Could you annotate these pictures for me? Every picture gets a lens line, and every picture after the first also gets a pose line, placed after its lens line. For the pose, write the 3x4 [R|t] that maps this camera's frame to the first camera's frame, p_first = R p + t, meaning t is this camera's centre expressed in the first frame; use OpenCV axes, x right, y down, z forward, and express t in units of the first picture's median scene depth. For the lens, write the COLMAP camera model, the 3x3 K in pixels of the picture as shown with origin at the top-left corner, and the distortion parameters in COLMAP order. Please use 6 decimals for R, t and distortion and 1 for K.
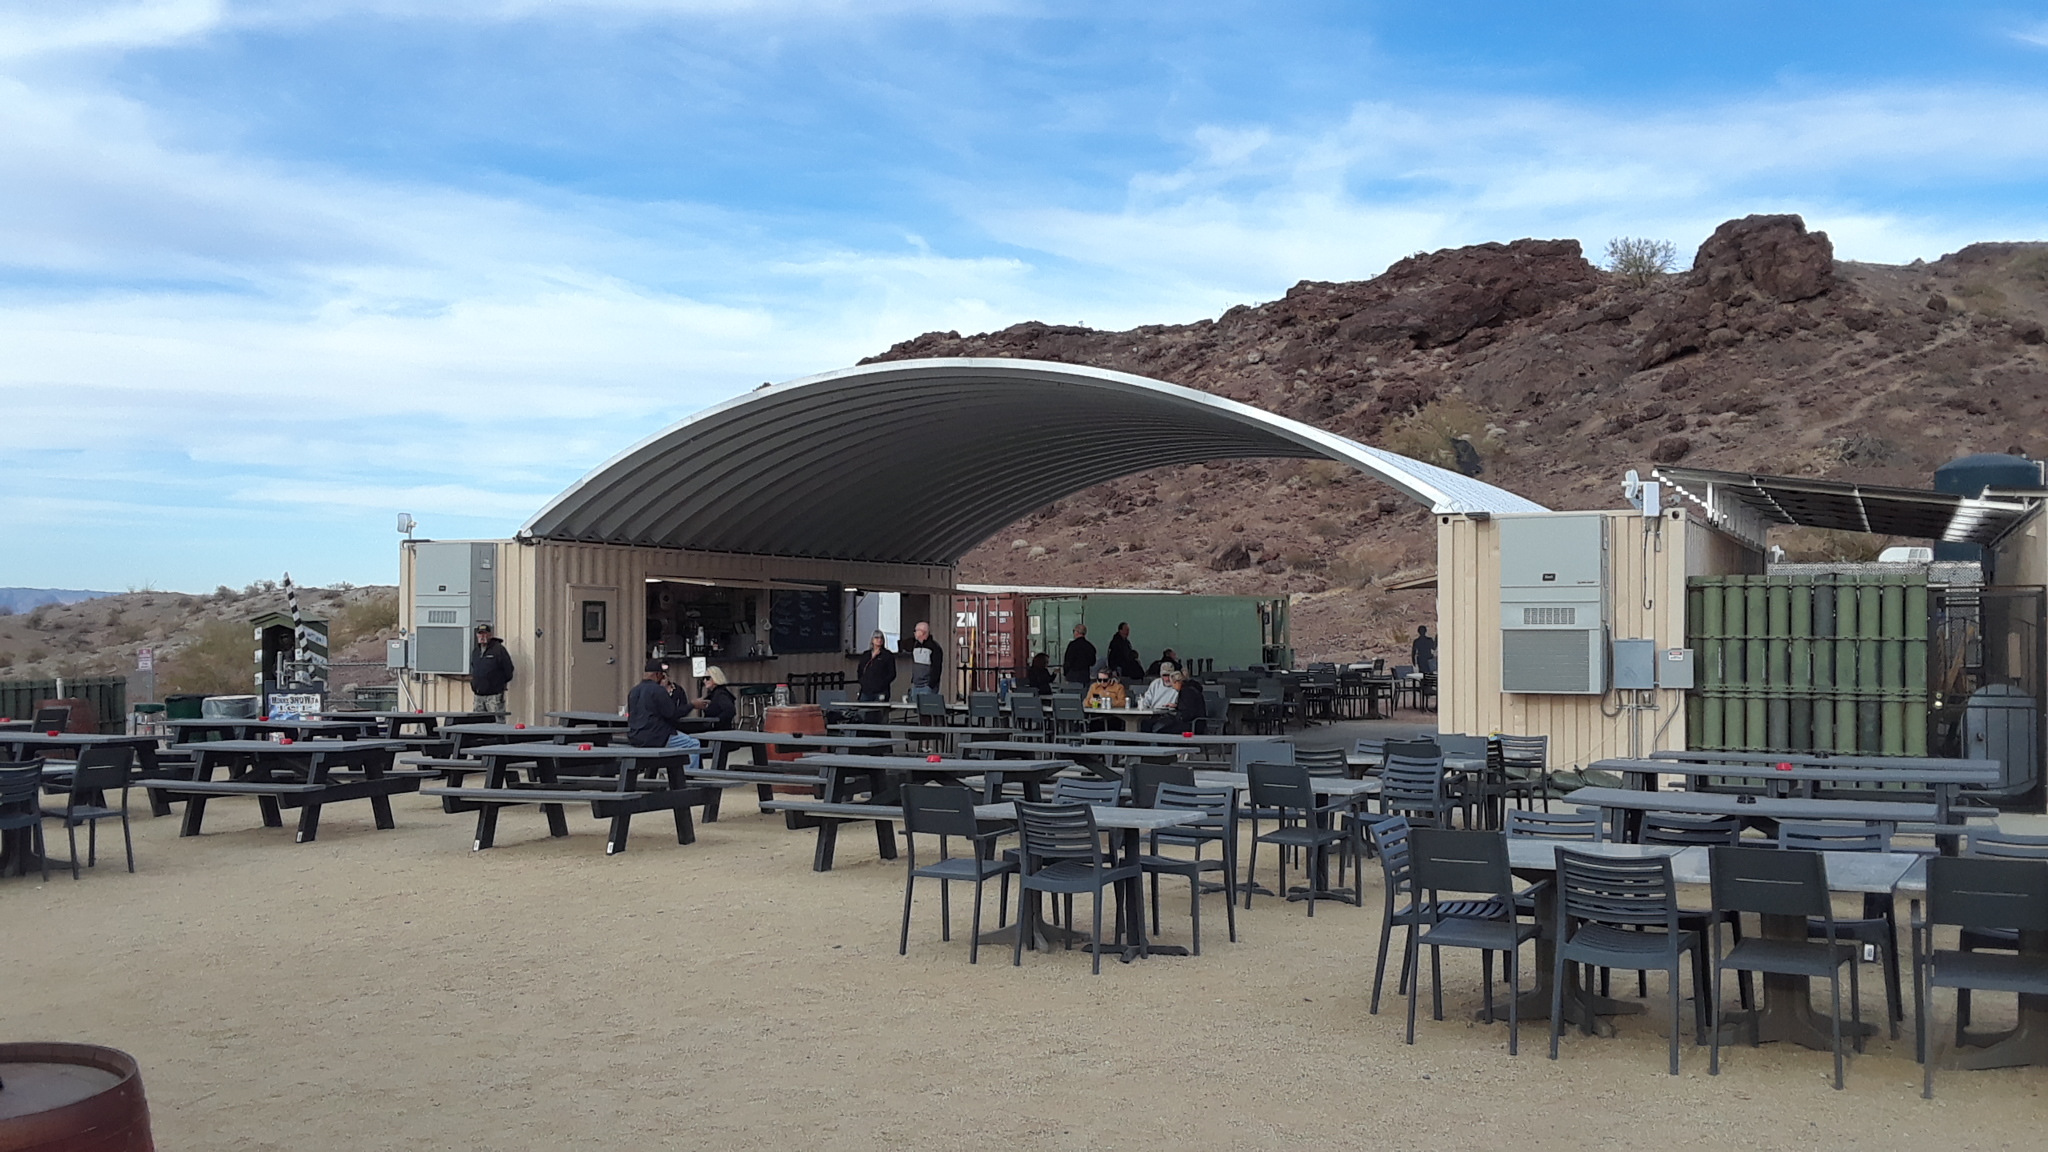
lens RADIAL K [[1793.7, 0, 1024.0], [0, 1793.7, 576.0], [0, 0, 1]] dist [0.015639, 0.018177]
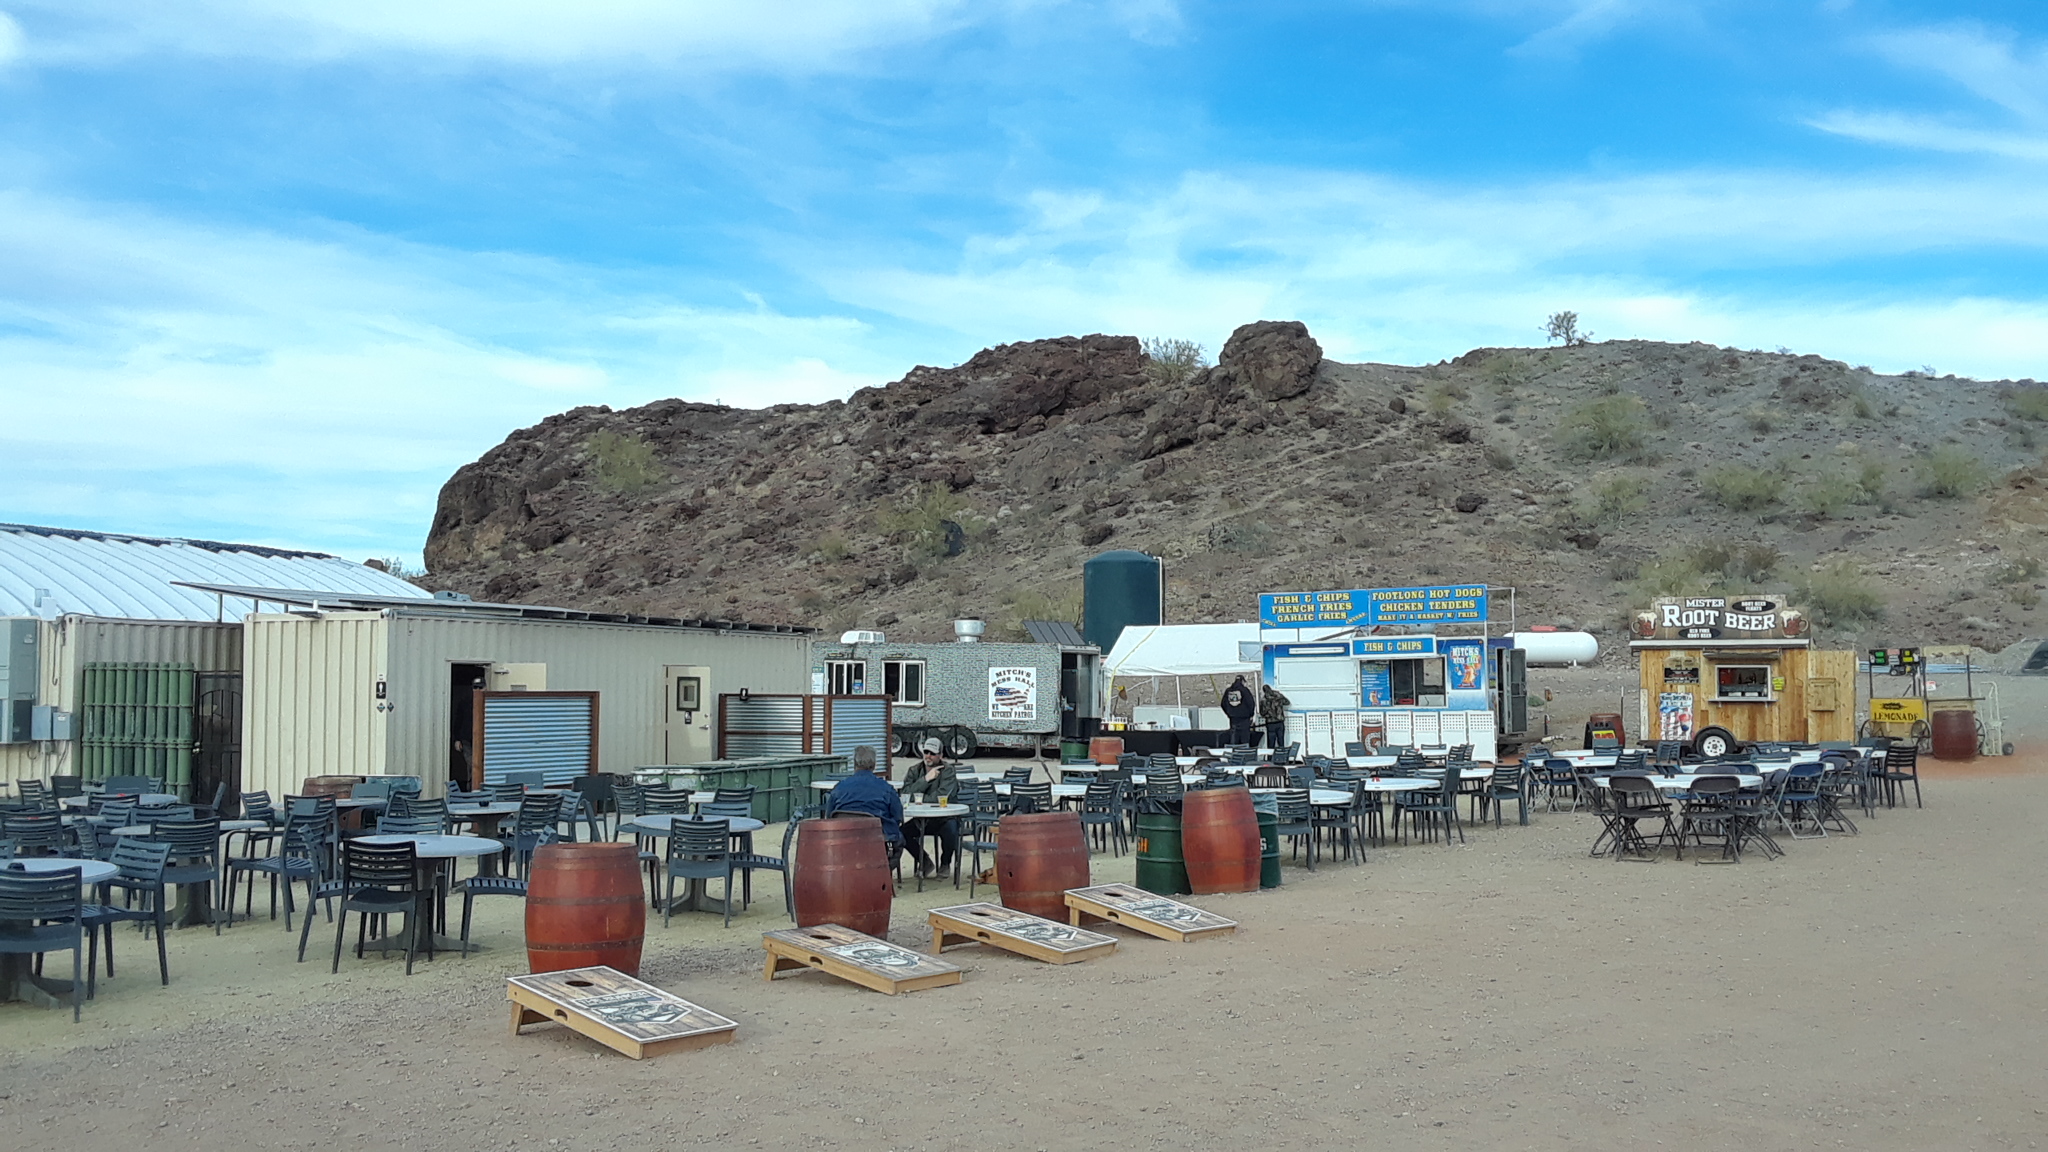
lens RADIAL K [[1773.6, 0, 1027.6], [0, 1773.6, 664.9], [0, 0, 1]] dist [0.009331, 0.009888]
pose [[0.995575, 0.002550, 0.093939, 0.147678], [-0.004170, 0.999846, 0.017053, -0.004302], [-0.093881, -0.017369, 0.995432, -0.082510]]
